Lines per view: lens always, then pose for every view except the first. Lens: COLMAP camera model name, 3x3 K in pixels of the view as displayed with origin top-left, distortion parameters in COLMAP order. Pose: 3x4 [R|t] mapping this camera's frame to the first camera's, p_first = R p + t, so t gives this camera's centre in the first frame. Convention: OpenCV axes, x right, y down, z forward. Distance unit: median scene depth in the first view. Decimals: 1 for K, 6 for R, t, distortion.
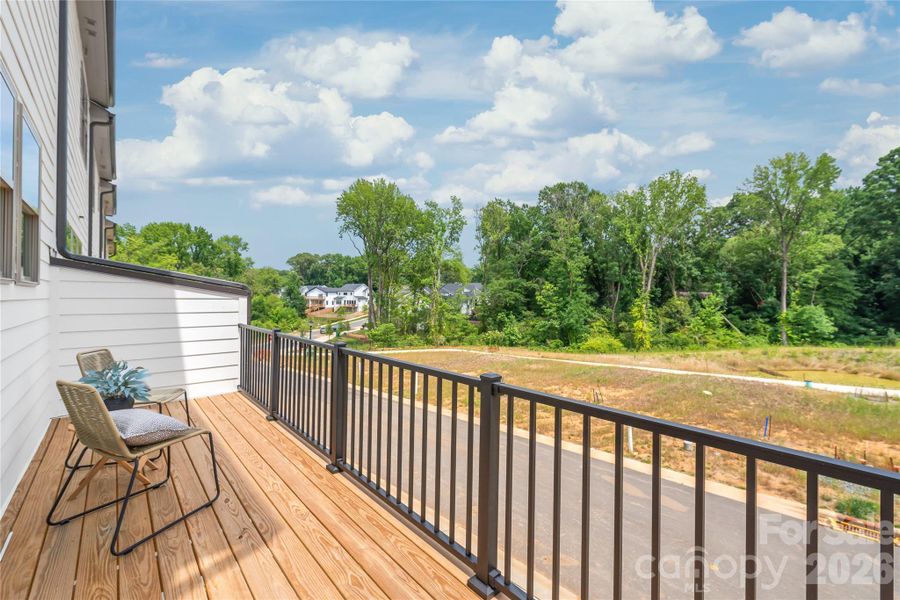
lens RADIAL K [[385.1, 0, 450.7], [0, 385.1, 299.9], [0, 0, 1]] dist [0.001066, 0.000573]
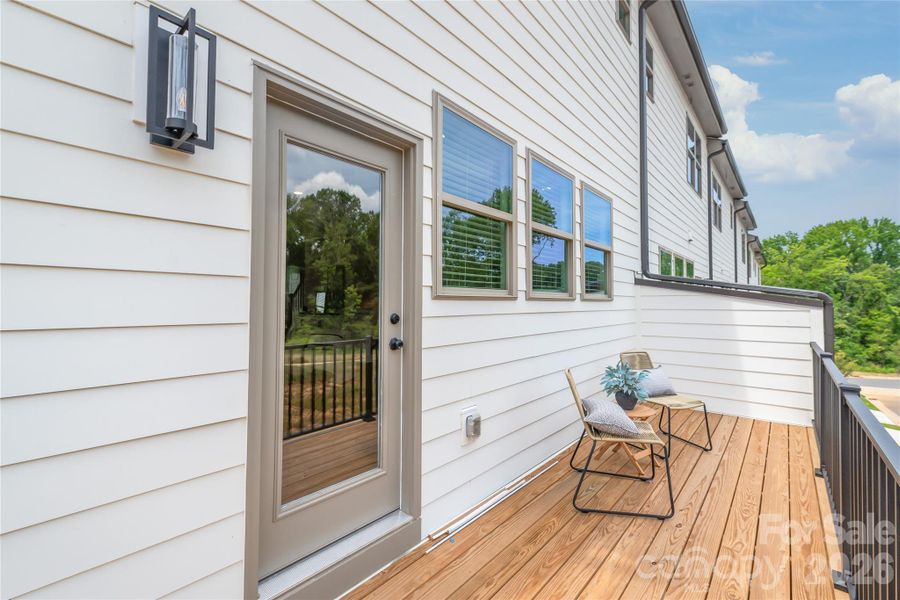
lens RADIAL K [[385.1, 0, 456.2], [0, 385.1, 296.3], [0, 0, 1]] dist [0.001066, 0.000573]
pose [[0.116946, -0.025972, -0.992799, 0.161002], [-0.005400, 0.999627, -0.026786, -0.007826], [0.993124, 0.008494, 0.116762, 0.175152]]
